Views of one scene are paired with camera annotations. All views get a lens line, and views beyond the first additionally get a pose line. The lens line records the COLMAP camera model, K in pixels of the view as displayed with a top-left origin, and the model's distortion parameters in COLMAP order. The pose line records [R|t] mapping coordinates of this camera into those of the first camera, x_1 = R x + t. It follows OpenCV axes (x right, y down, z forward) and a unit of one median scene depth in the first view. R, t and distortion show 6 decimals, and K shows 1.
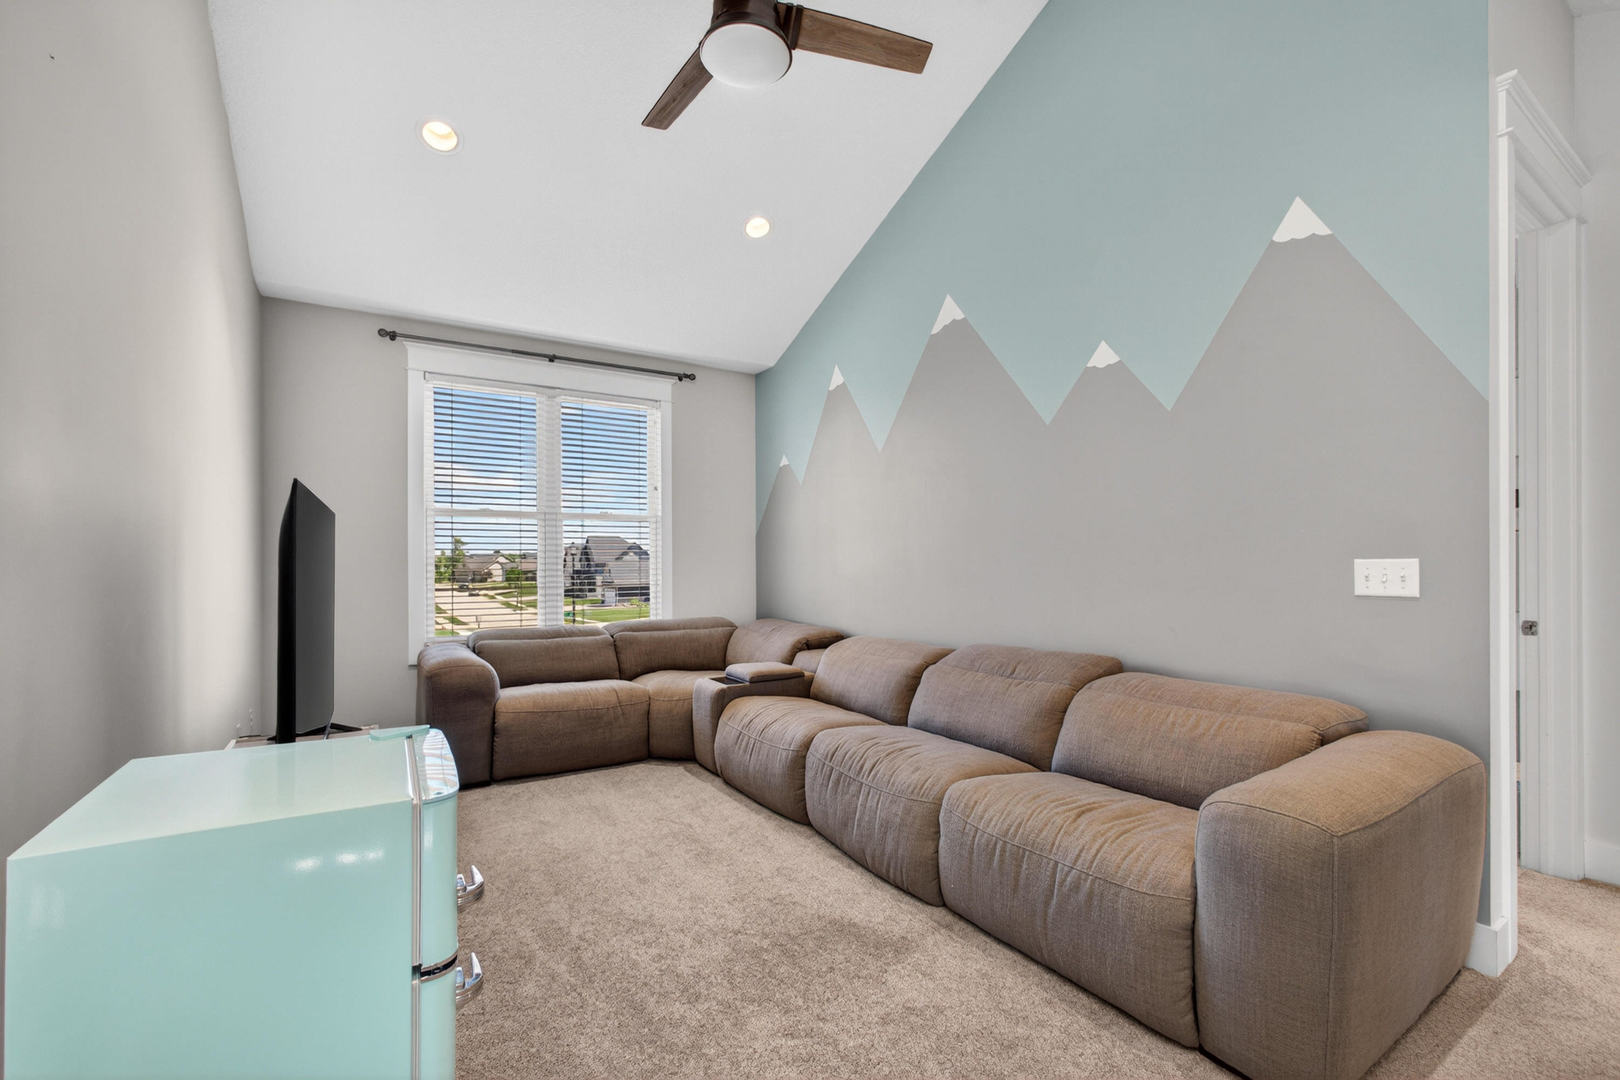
lens RADIAL K [[694.2, 0, 814.1], [0, 694.2, 536.8], [0, 0, 1]] dist [-0.017413, 0.008104]
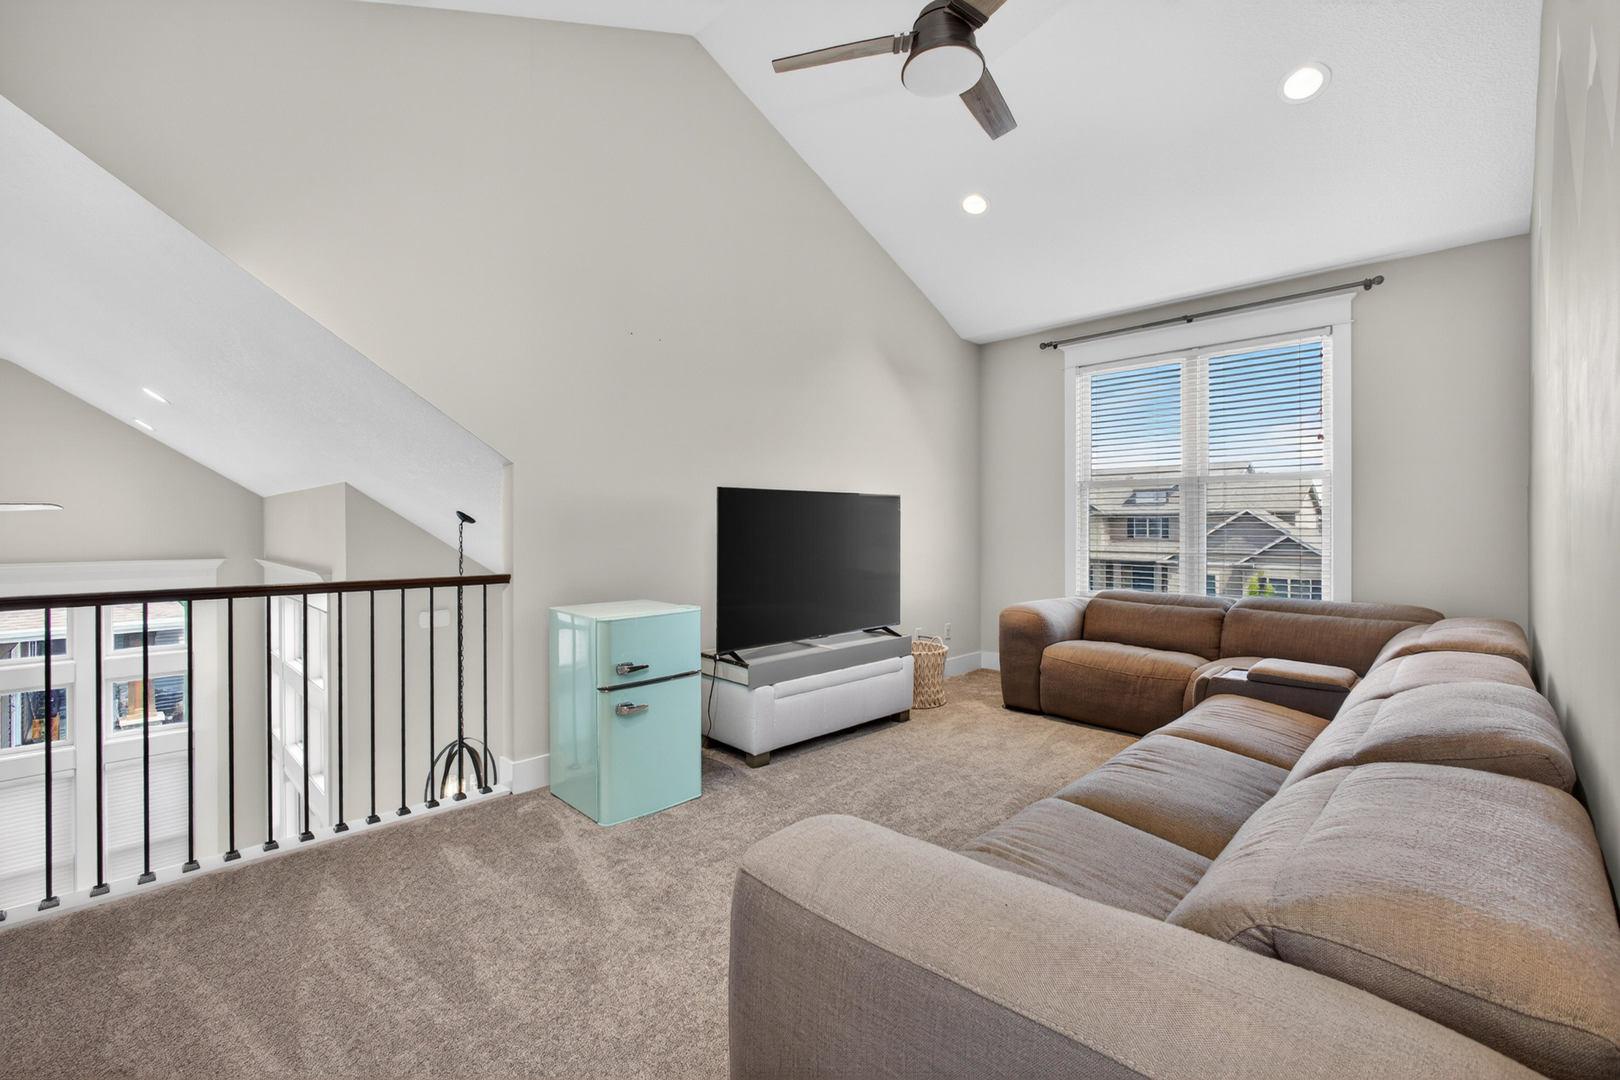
lens RADIAL K [[694.2, 0, 814.1], [0, 694.2, 536.8], [0, 0, 1]] dist [-0.017413, 0.008104]
pose [[0.231689, 0.012304, -0.972712, 0.453519], [0.034155, 0.999201, 0.020775, 0.008598], [0.972190, -0.038037, 0.231084, 0.264903]]
